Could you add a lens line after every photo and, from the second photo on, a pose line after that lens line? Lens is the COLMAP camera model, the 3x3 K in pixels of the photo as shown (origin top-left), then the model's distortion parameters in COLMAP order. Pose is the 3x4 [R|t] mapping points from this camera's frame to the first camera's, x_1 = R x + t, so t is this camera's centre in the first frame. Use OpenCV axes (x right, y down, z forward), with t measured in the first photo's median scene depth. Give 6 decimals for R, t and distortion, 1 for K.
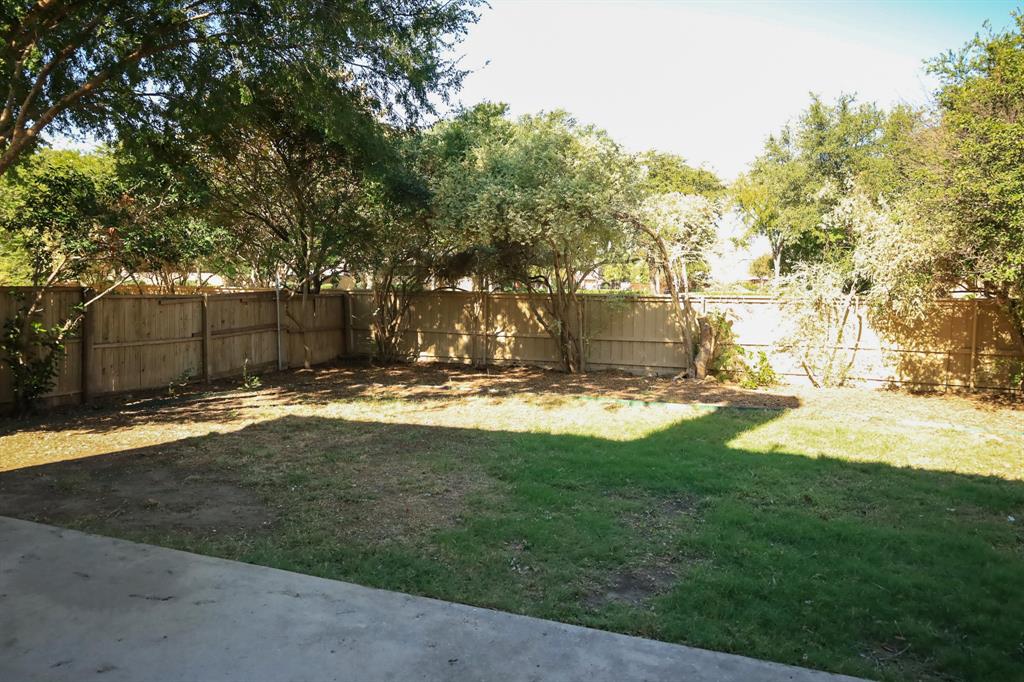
lens RADIAL K [[699.2, 0, 513.5], [0, 699.2, 341.2], [0, 0, 1]] dist [-0.013254, 0.003300]
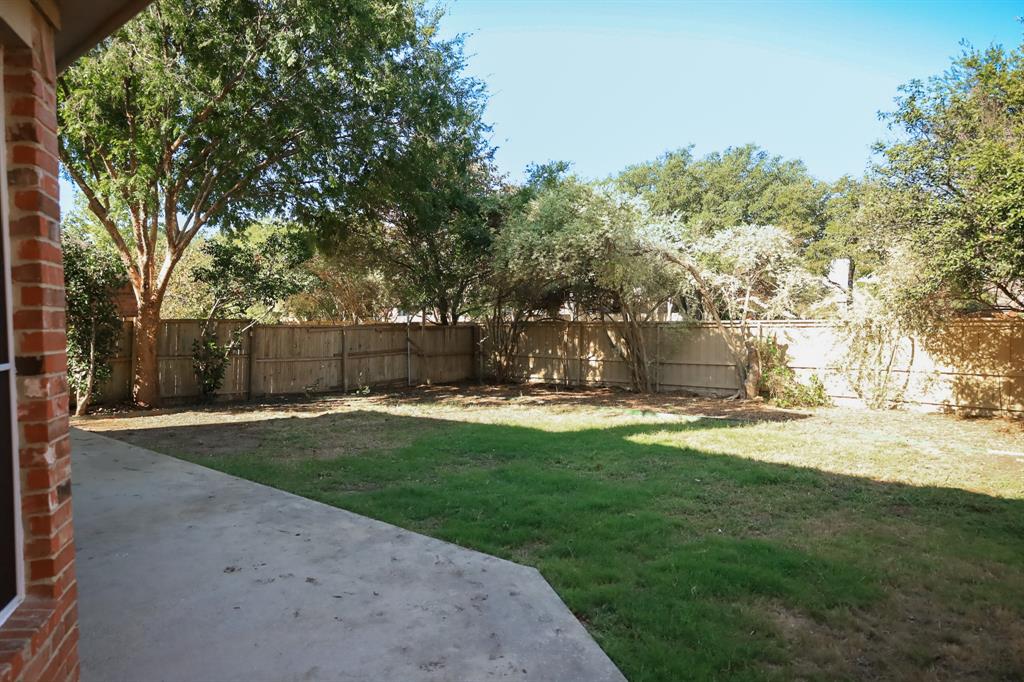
lens RADIAL K [[699.2, 0, 509.9], [0, 699.2, 340.3], [0, 0, 1]] dist [-0.013254, 0.003300]
pose [[0.931756, -0.005705, -0.363041, 0.321824], [-0.015338, 0.998365, -0.055056, 0.029482], [0.362761, 0.056868, 0.930145, -0.120305]]
